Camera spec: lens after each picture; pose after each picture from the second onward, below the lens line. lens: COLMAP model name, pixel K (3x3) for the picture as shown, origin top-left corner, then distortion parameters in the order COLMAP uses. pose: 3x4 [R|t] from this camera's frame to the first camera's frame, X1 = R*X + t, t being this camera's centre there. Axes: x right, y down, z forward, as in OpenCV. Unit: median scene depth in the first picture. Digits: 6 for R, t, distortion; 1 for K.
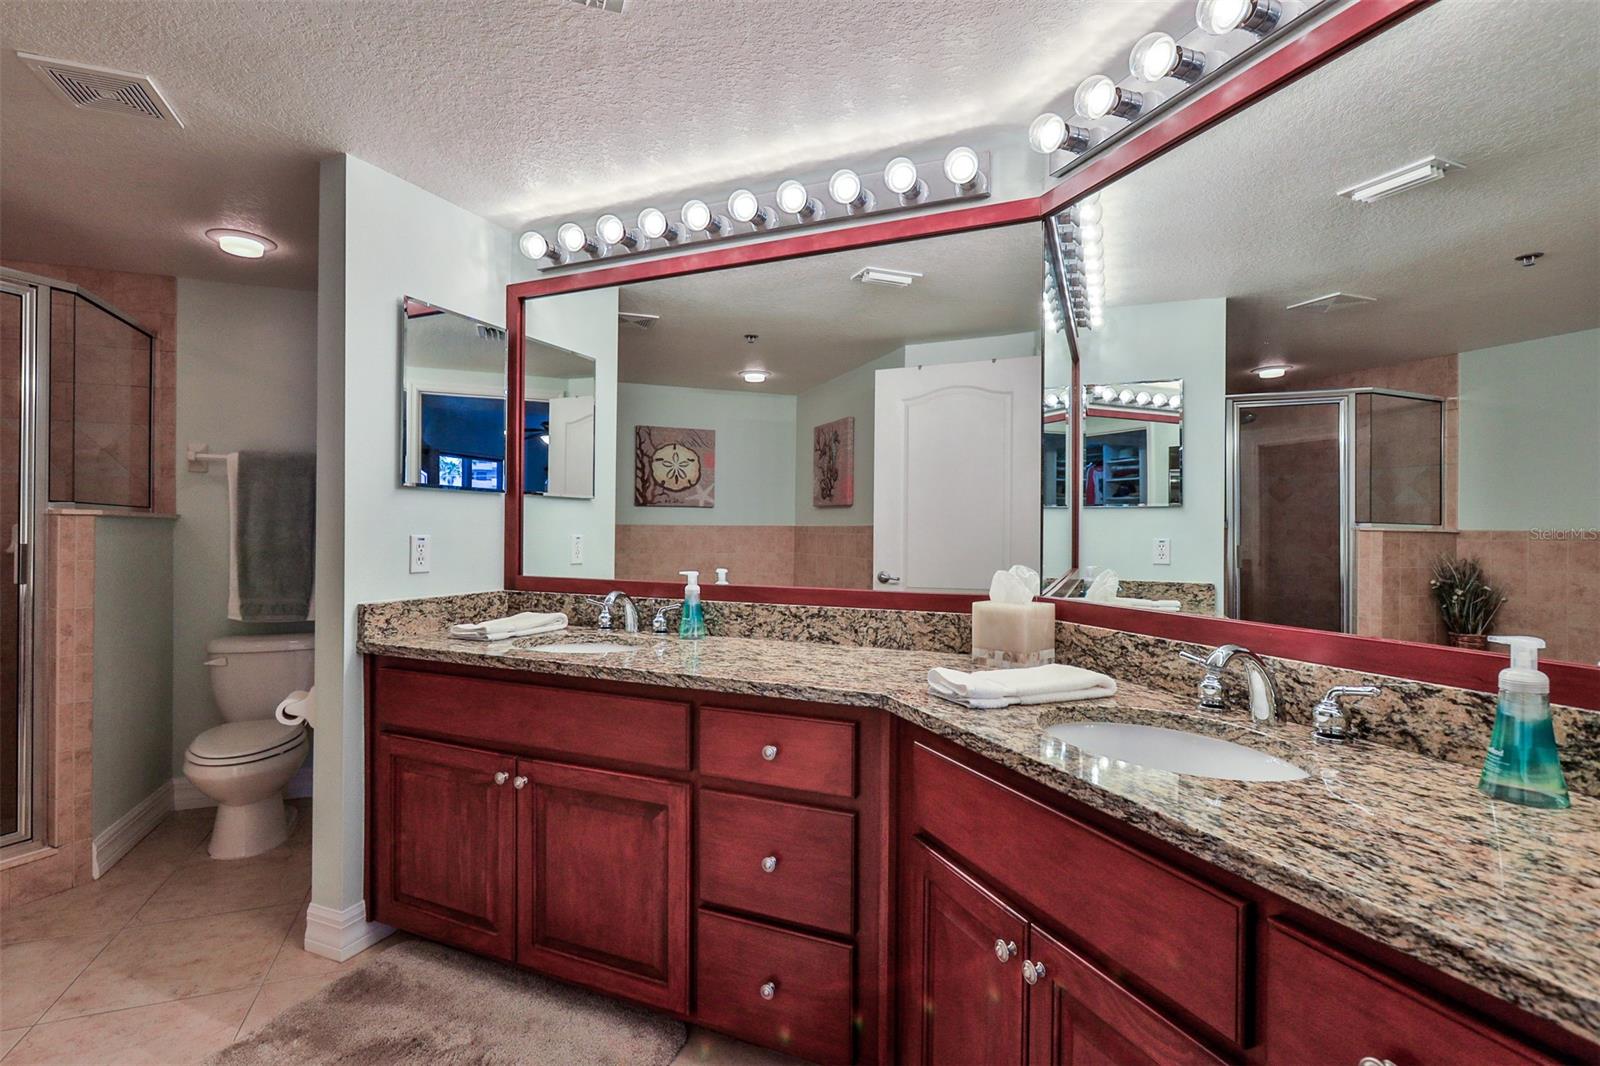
lens RADIAL K [[747.8, 0, 788.8], [0, 747.8, 530.4], [0, 0, 1]] dist [-0.010502, 0.003382]
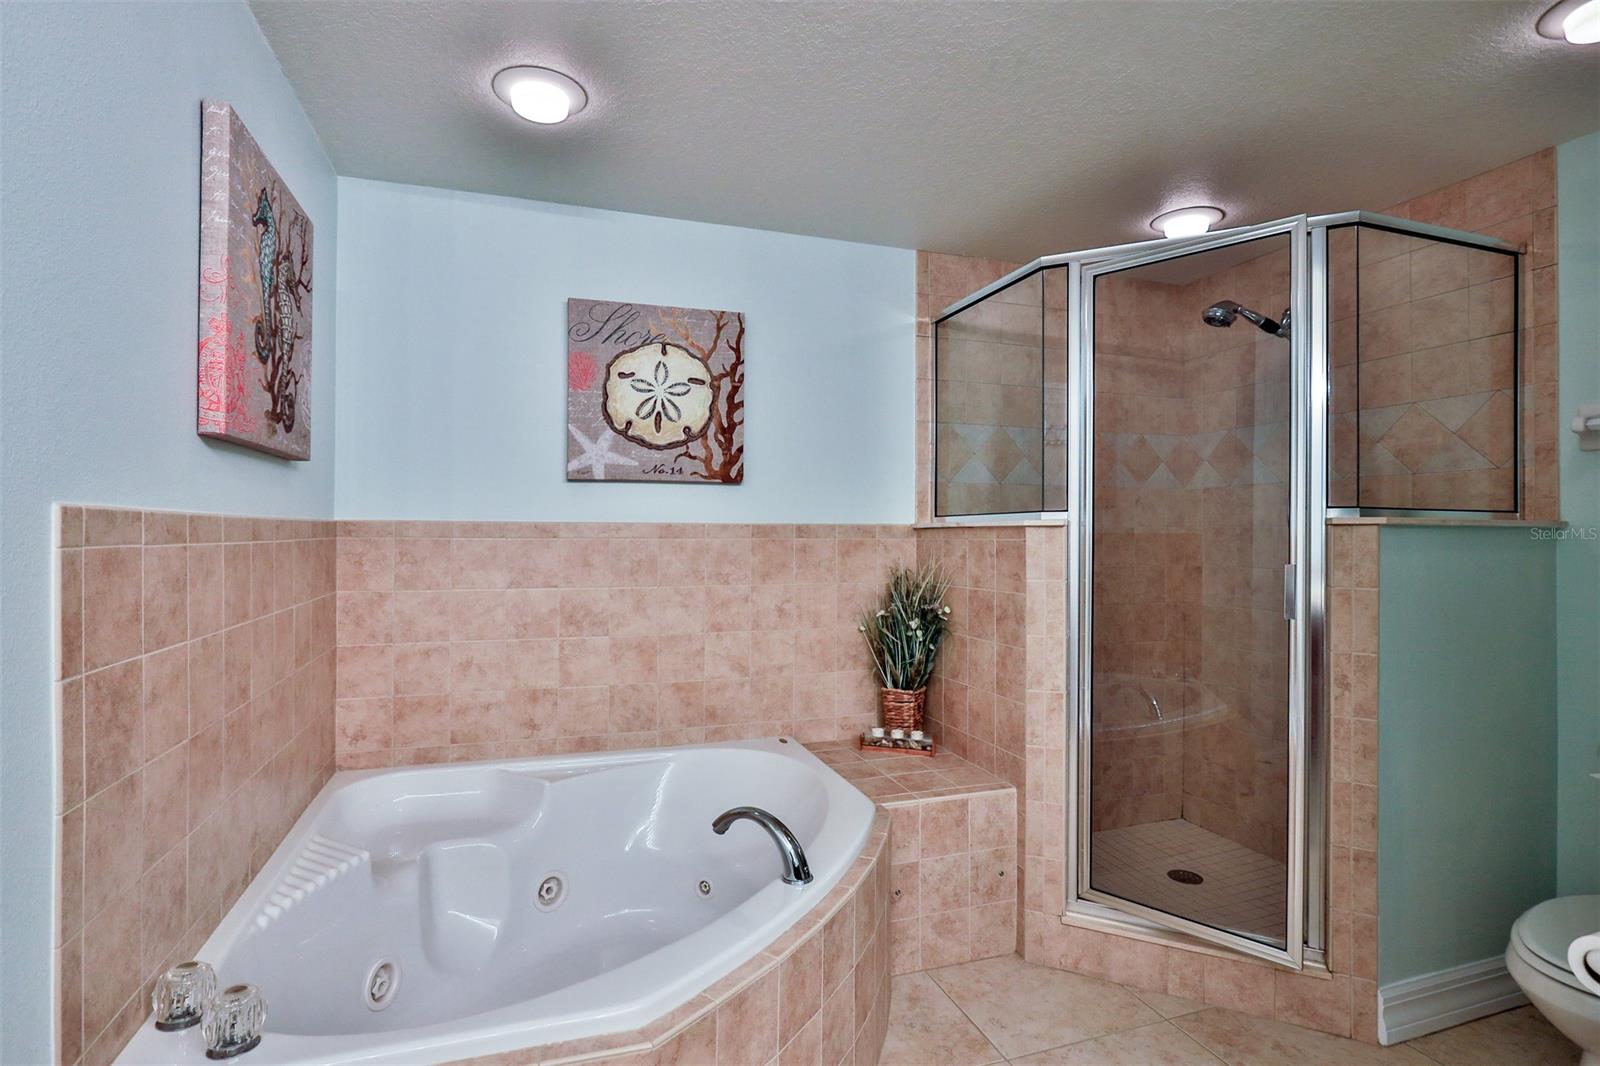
lens RADIAL K [[771.3, 0, 798.8], [0, 771.3, 531.6], [0, 0, 1]] dist [0.001591, 0.000427]
pose [[-0.039174, -0.007966, -0.999201, -0.115651], [-0.003055, 0.999965, -0.007853, -0.004363], [0.999228, 0.002745, -0.039197, 0.306962]]
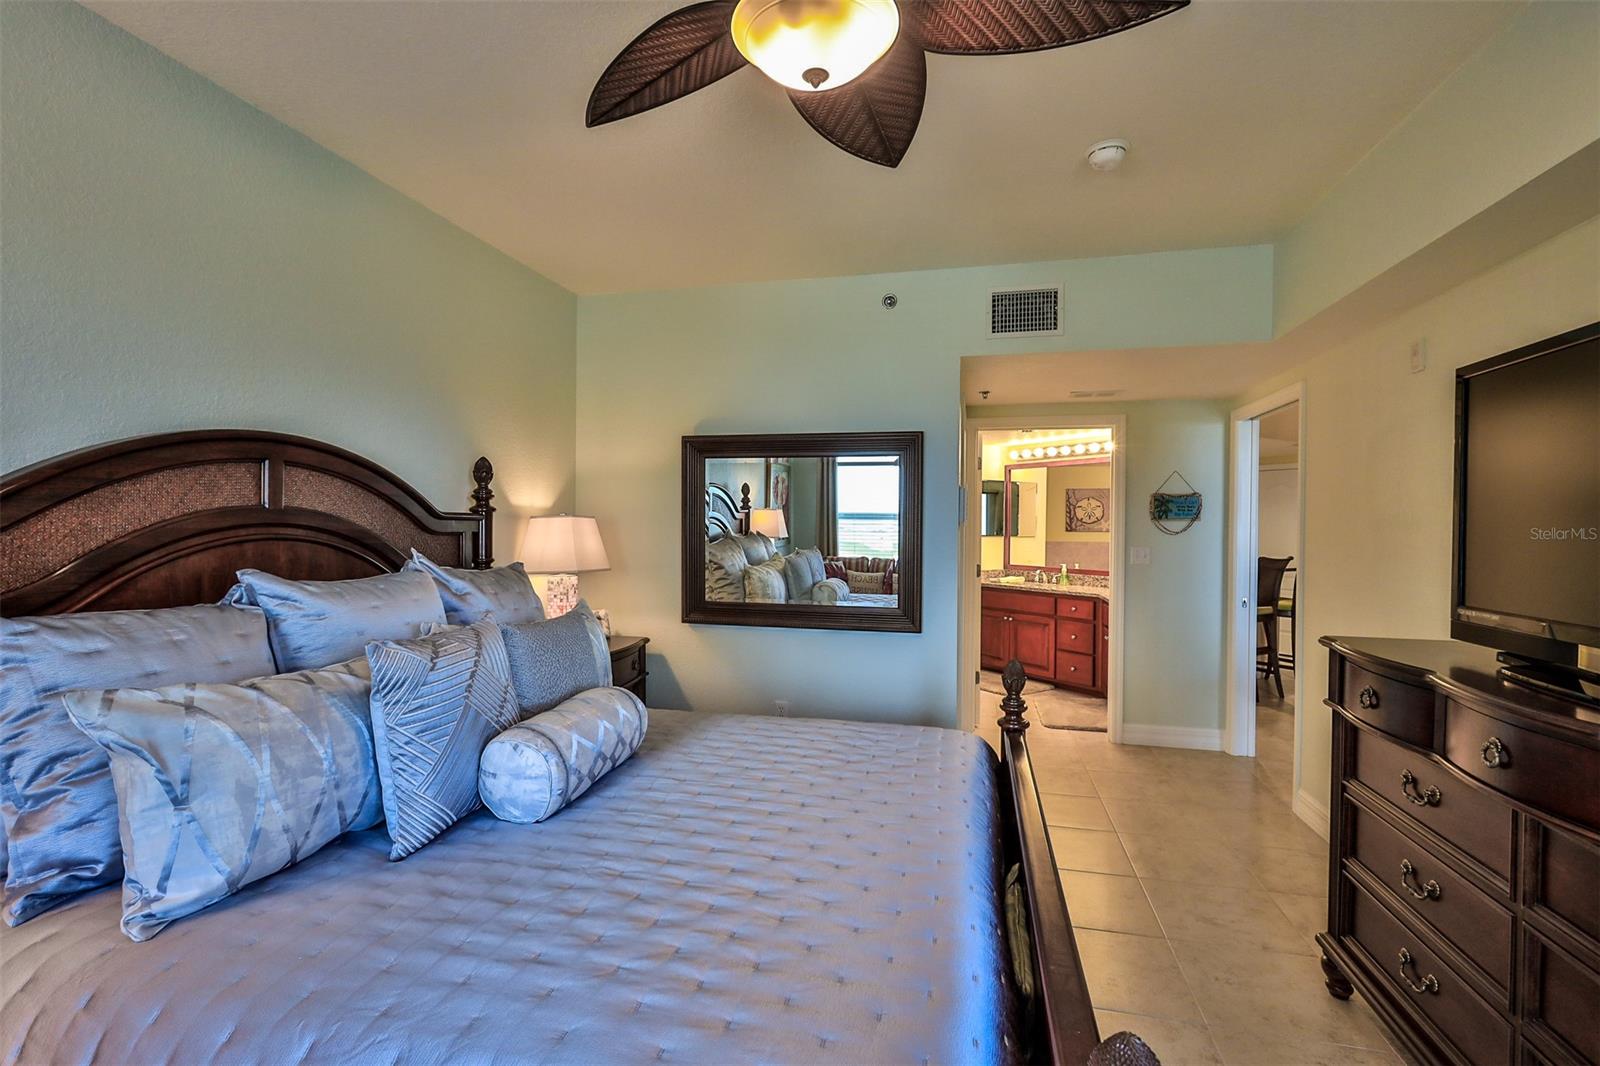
lens RADIAL K [[747.8, 0, 790.3], [0, 747.8, 535.1], [0, 0, 1]] dist [-0.010502, 0.003382]
pose [[0.817830, 0.003885, -0.575447, 0.982090], [0.000065, 0.999977, 0.006843, -0.117612], [0.575460, -0.005634, 0.817810, -2.975854]]
